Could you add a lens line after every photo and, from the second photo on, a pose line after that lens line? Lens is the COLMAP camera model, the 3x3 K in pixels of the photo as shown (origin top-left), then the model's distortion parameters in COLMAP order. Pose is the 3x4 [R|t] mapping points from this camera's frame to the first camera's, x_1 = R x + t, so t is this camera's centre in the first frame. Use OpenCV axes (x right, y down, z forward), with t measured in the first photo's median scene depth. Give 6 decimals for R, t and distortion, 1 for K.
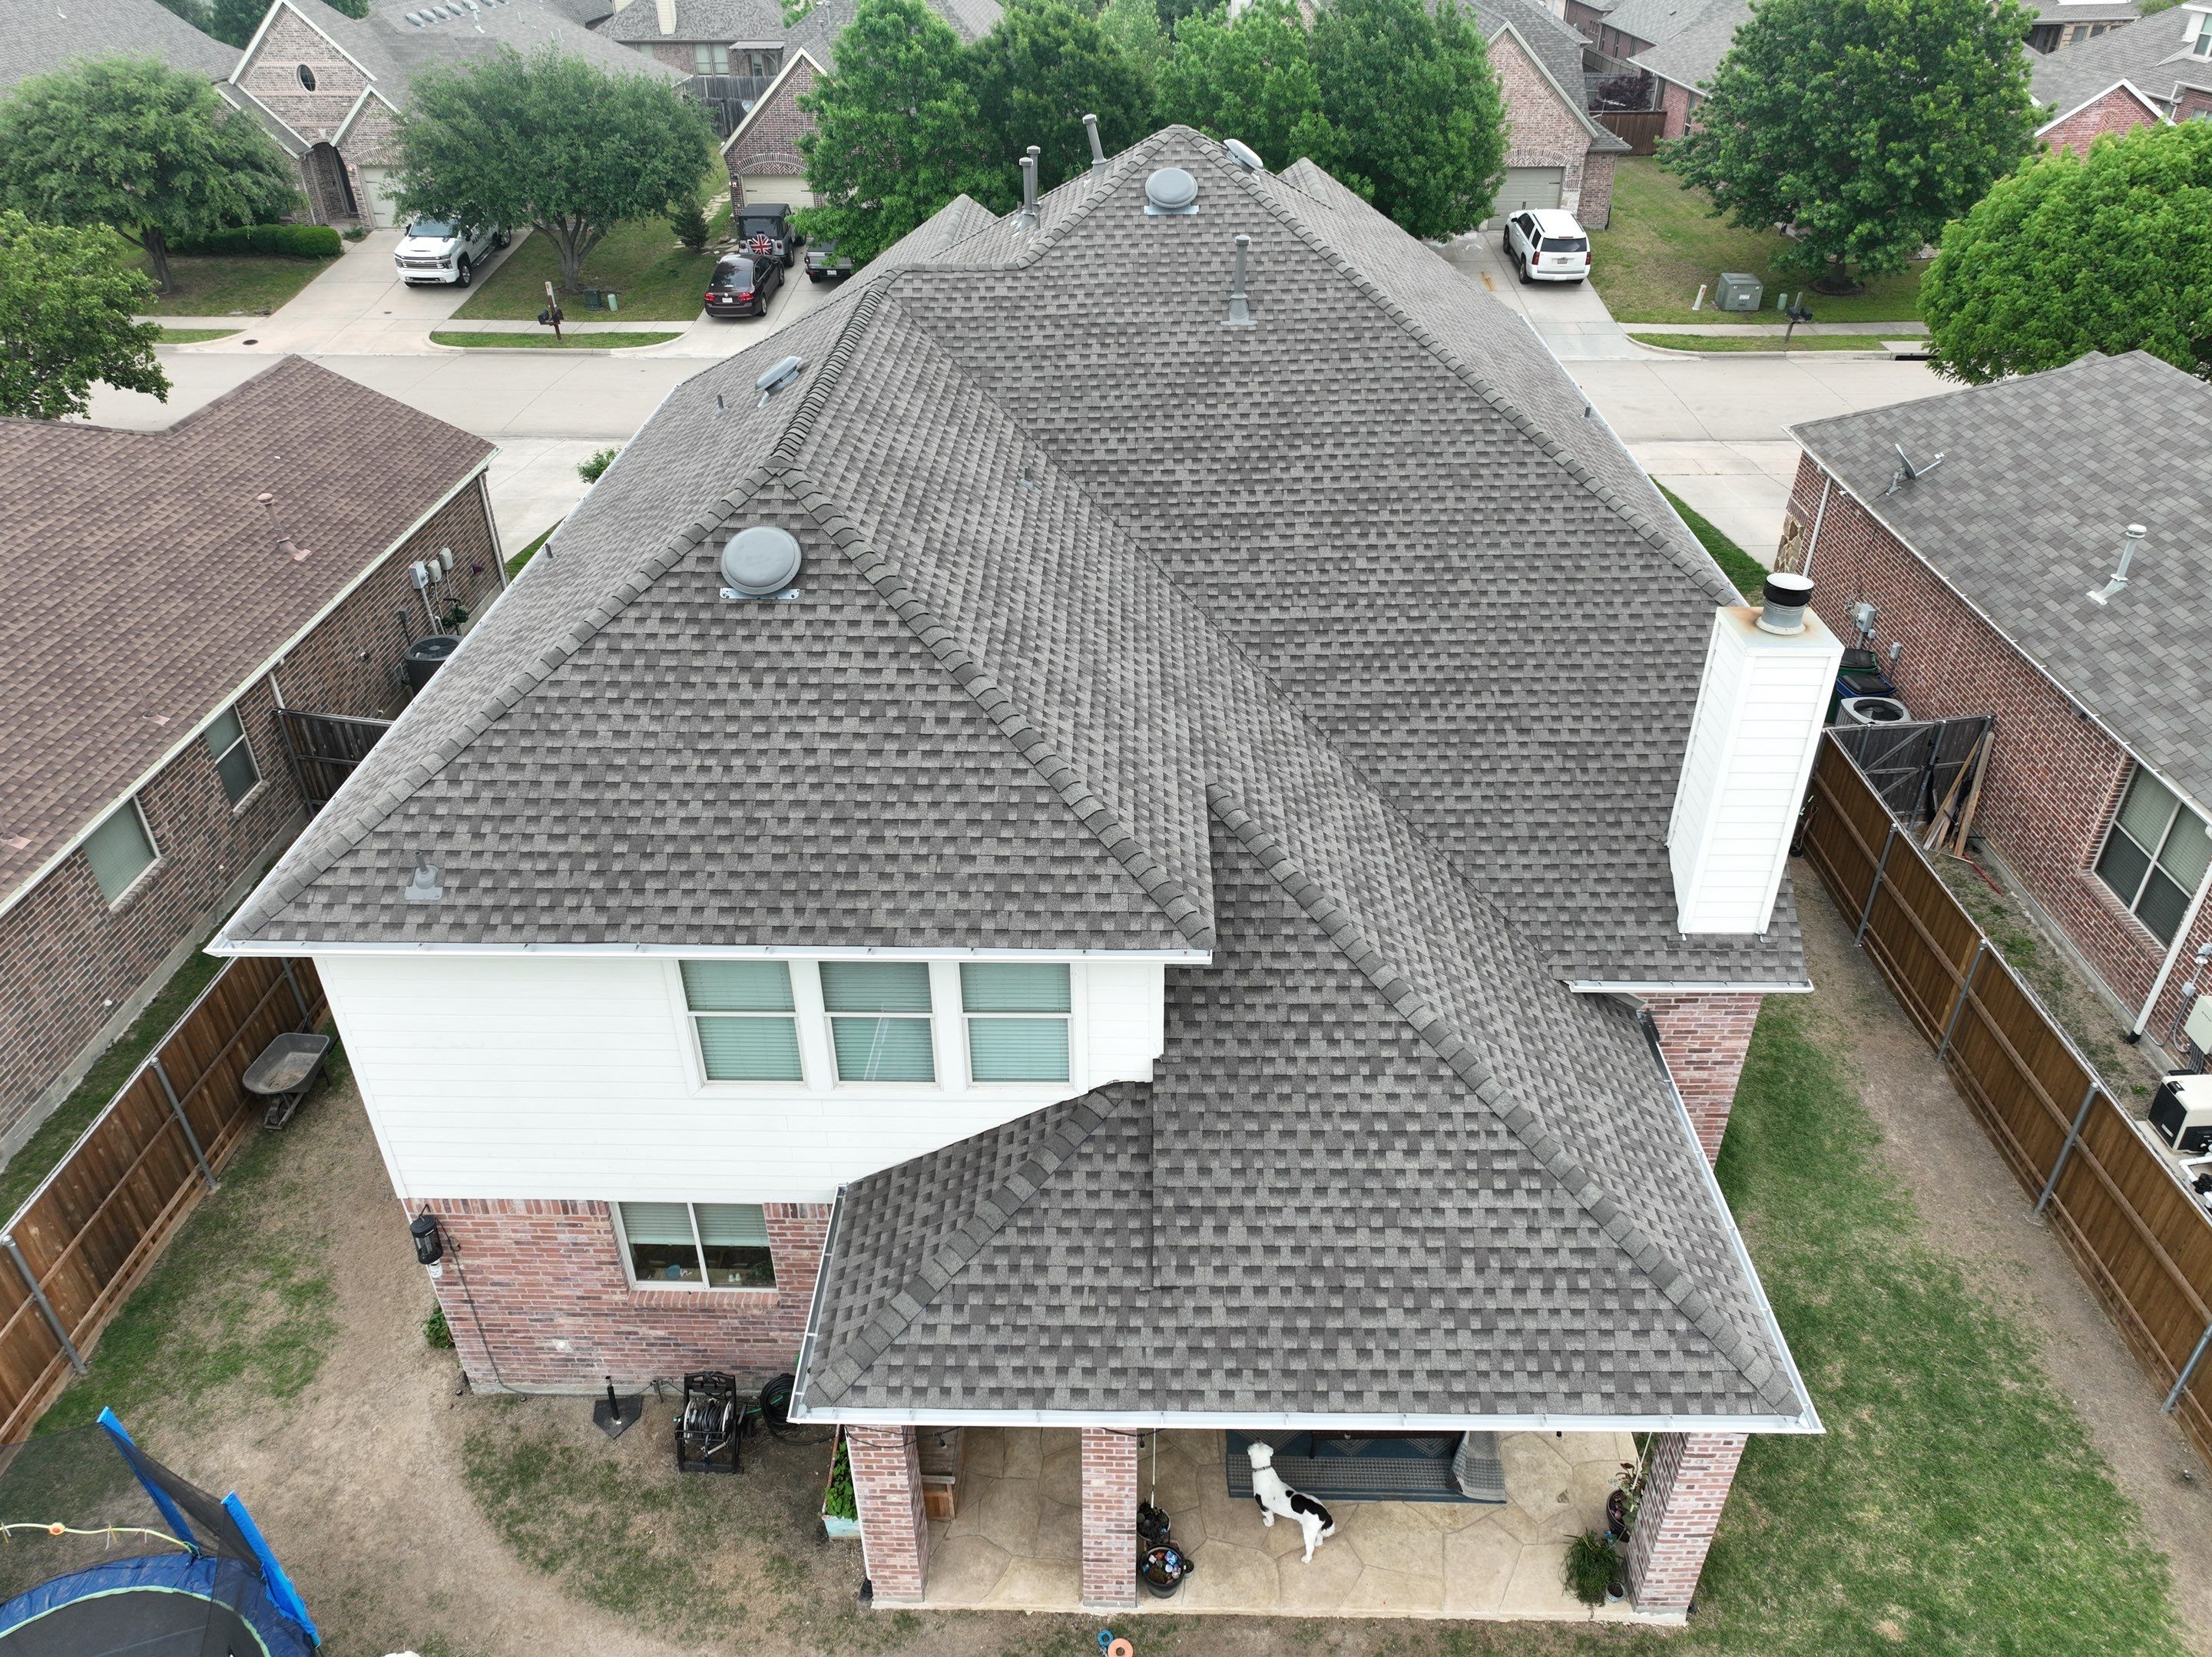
lens RADIAL K [[1543.0, 0, 1109.9], [0, 1543.0, 825.9], [0, 0, 1]] dist [0.002122, 0.016622]
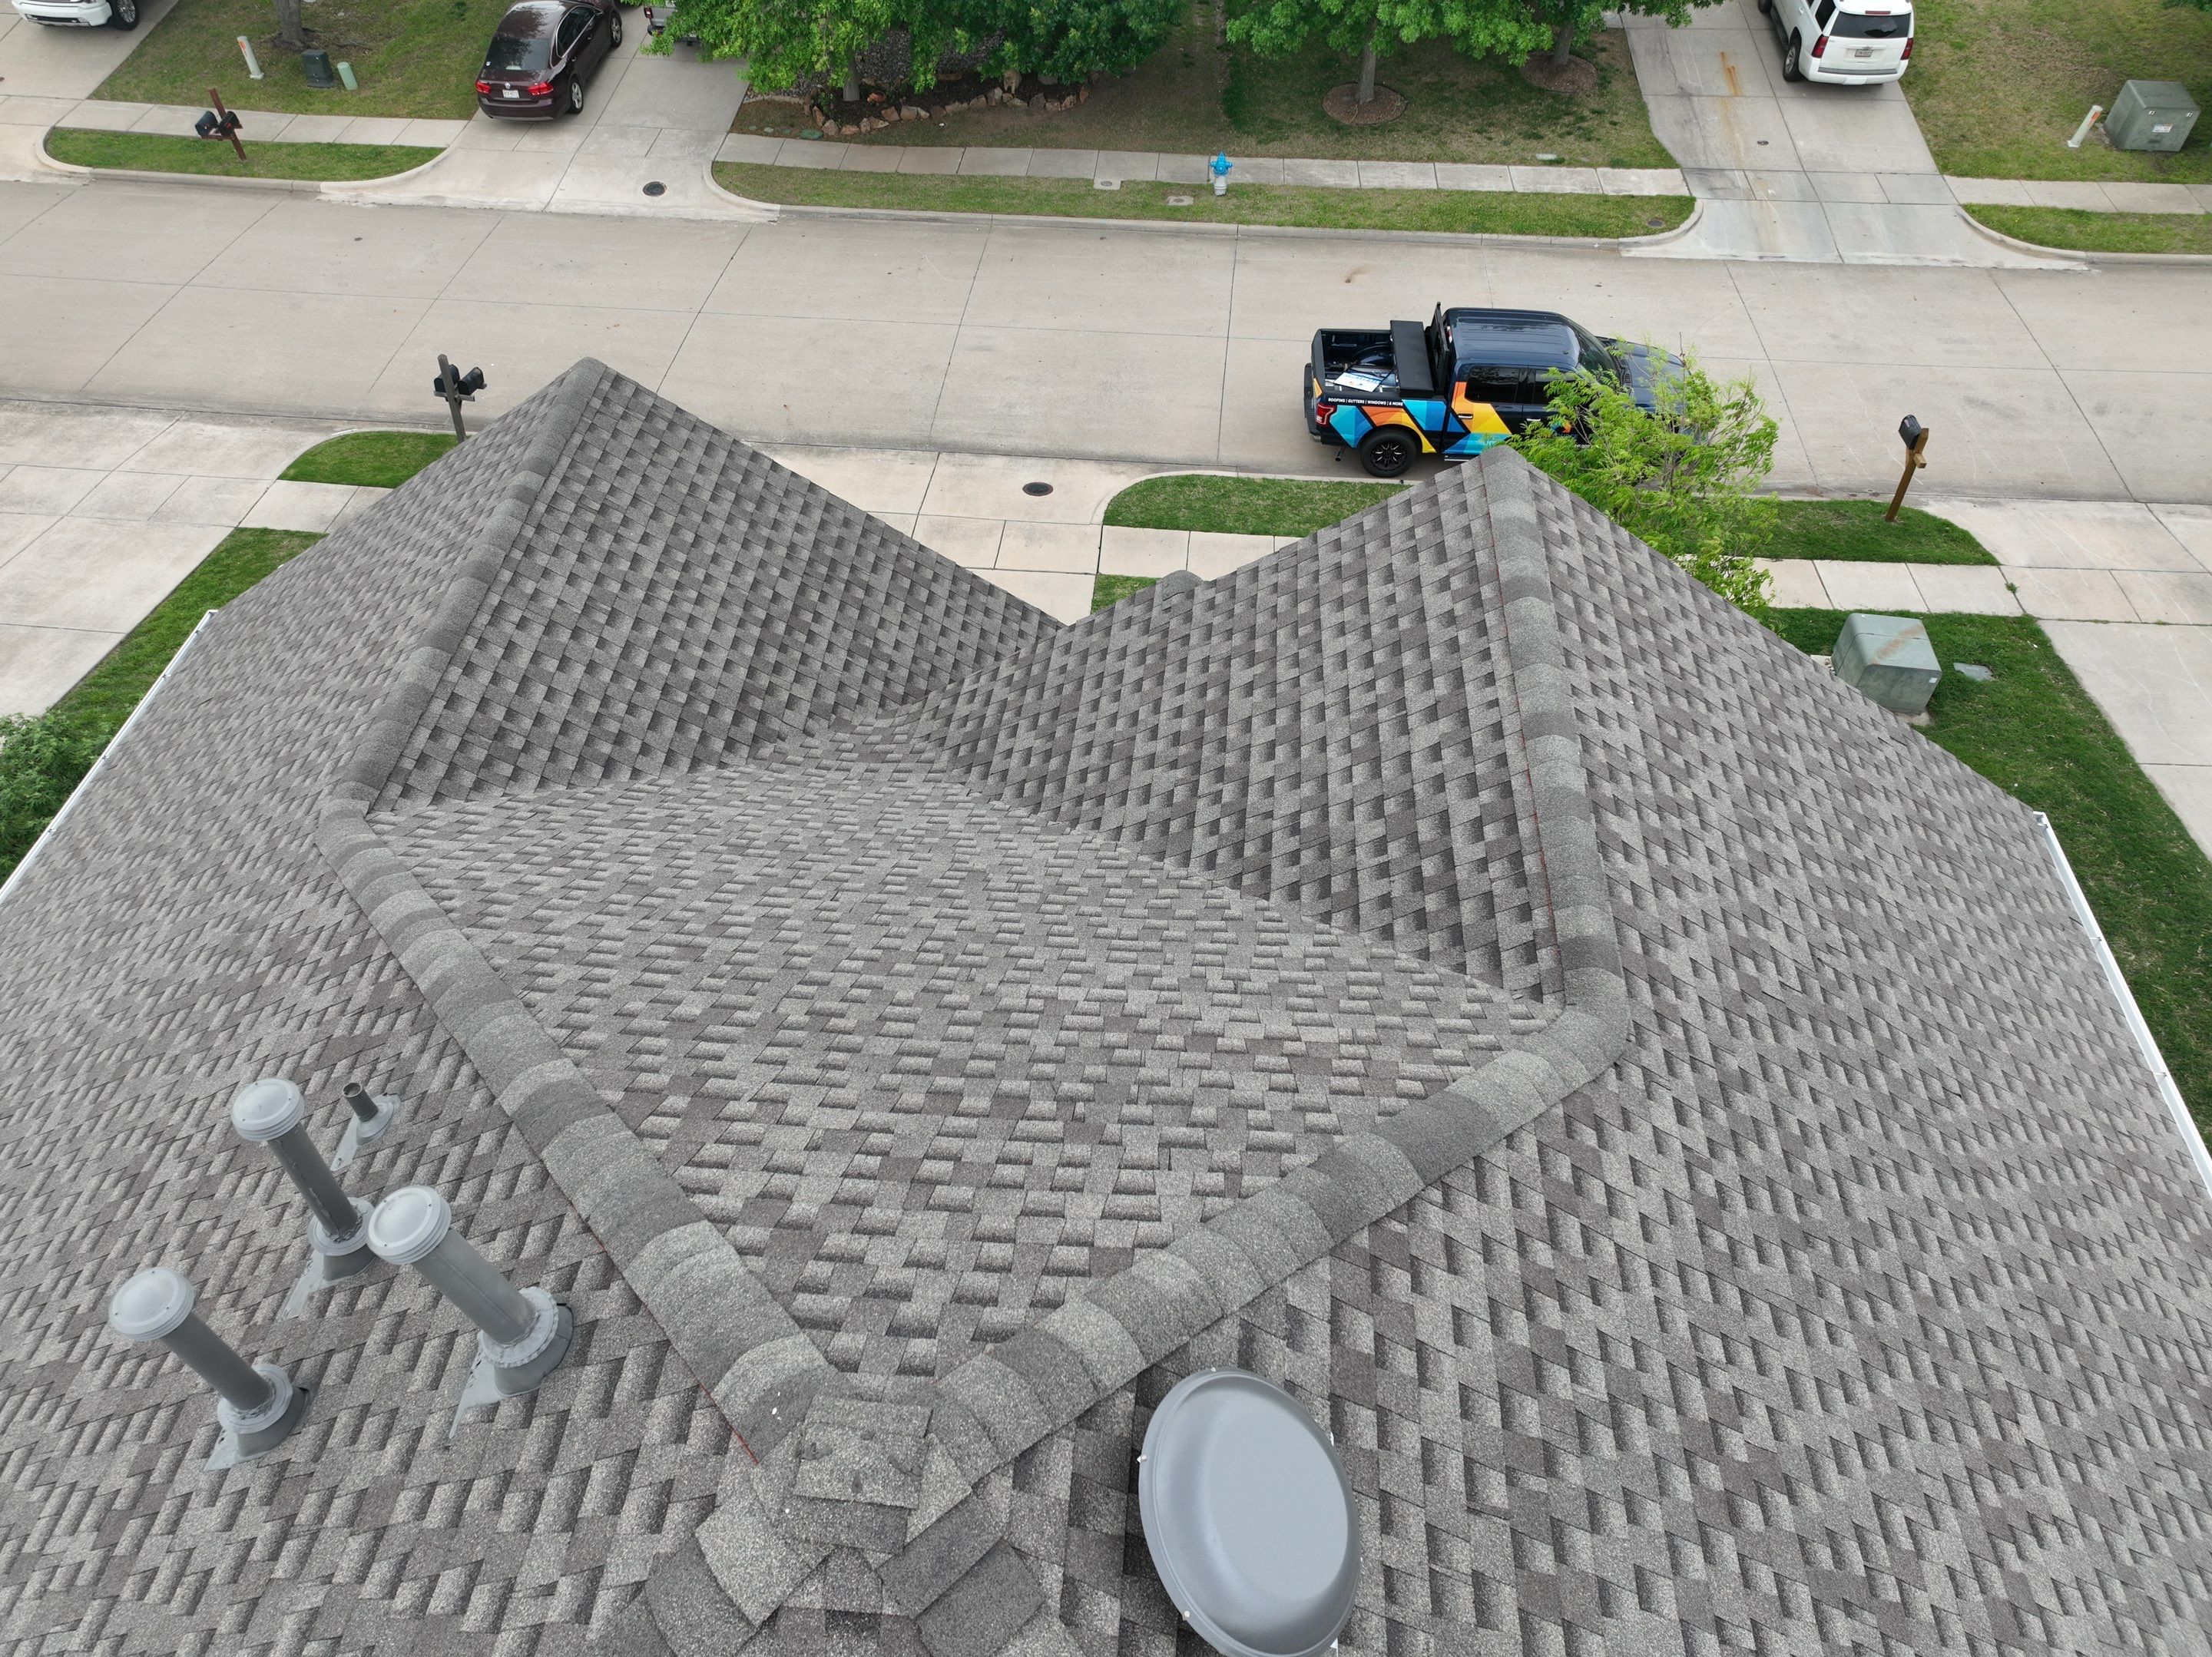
lens RADIAL K [[1540.3, 0, 1106.0], [0, 1540.3, 828.5], [0, 0, 1]] dist [0.020486, -0.001633]
pose [[0.998464, 0.046329, -0.030374, 0.091310], [-0.037606, 0.969432, 0.242460, -0.724939], [0.040679, -0.240945, 0.969686, 1.113239]]
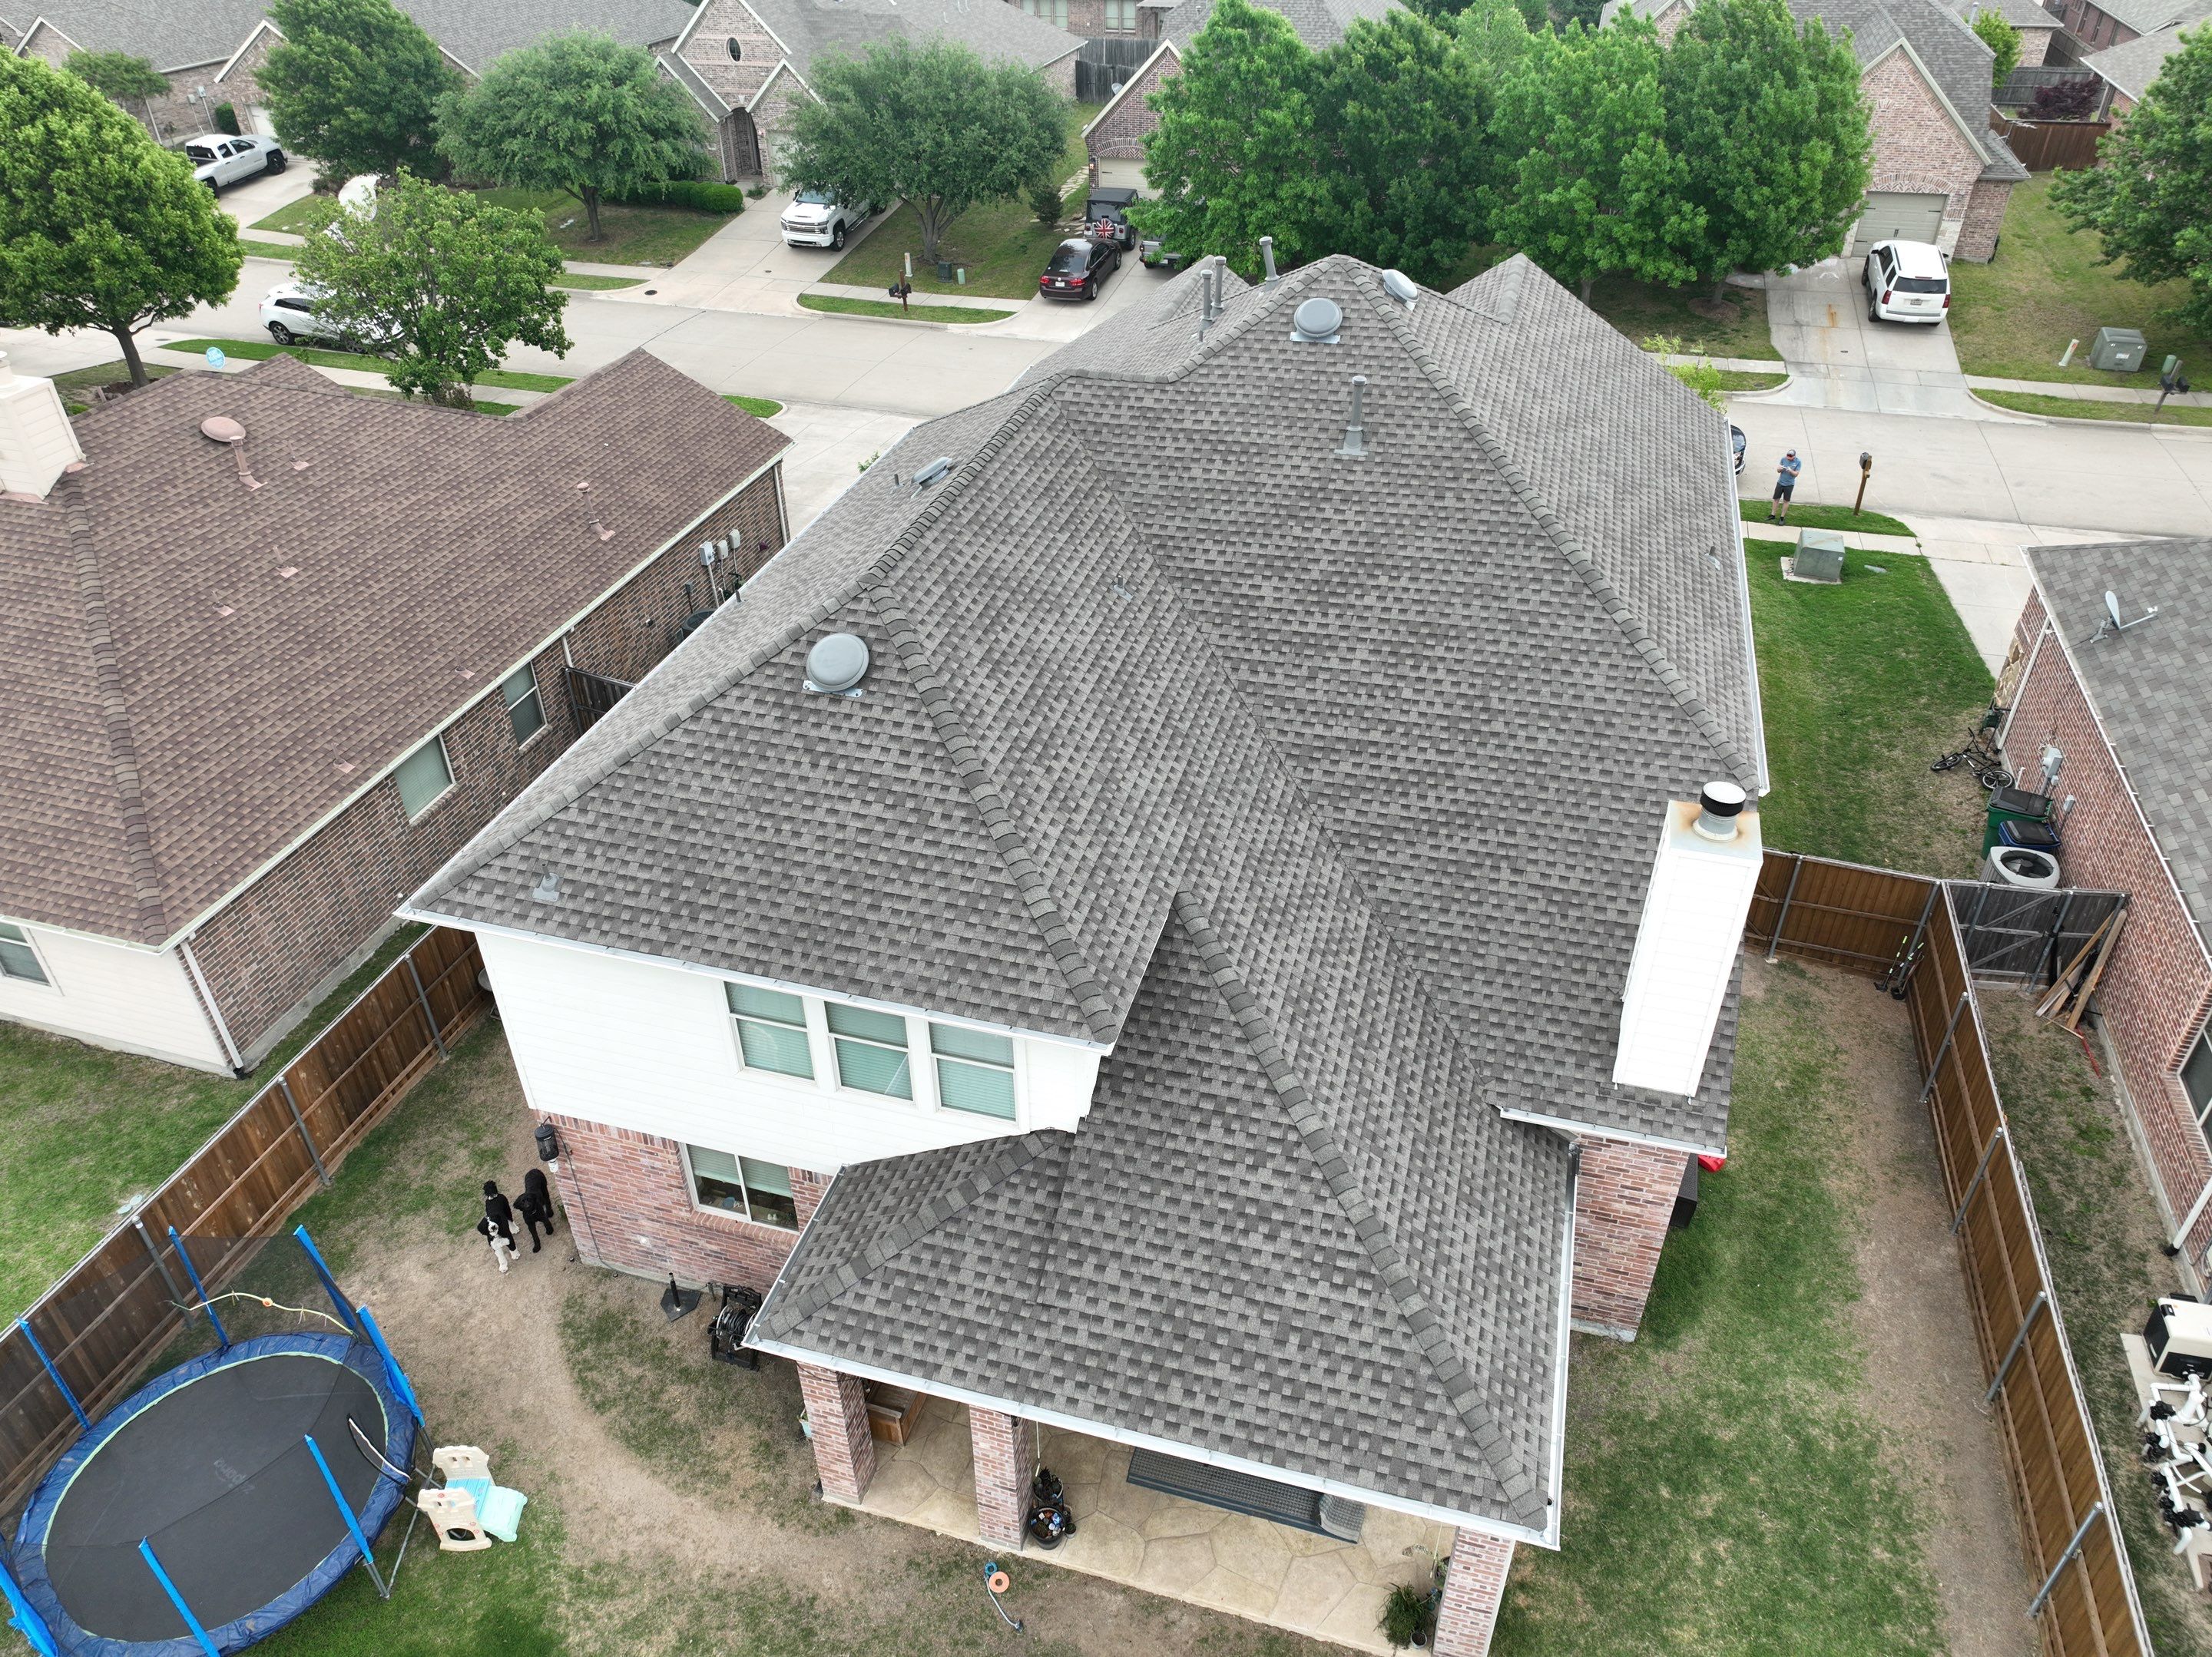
lens RADIAL K [[1543.0, 0, 1109.9], [0, 1543.0, 825.9], [0, 0, 1]] dist [0.002122, 0.016622]
pose [[0.966133, 0.146784, -0.212227, 0.226819], [-0.137870, 0.988849, 0.056291, -0.120647], [0.218124, -0.025124, 0.975598, -0.138777]]
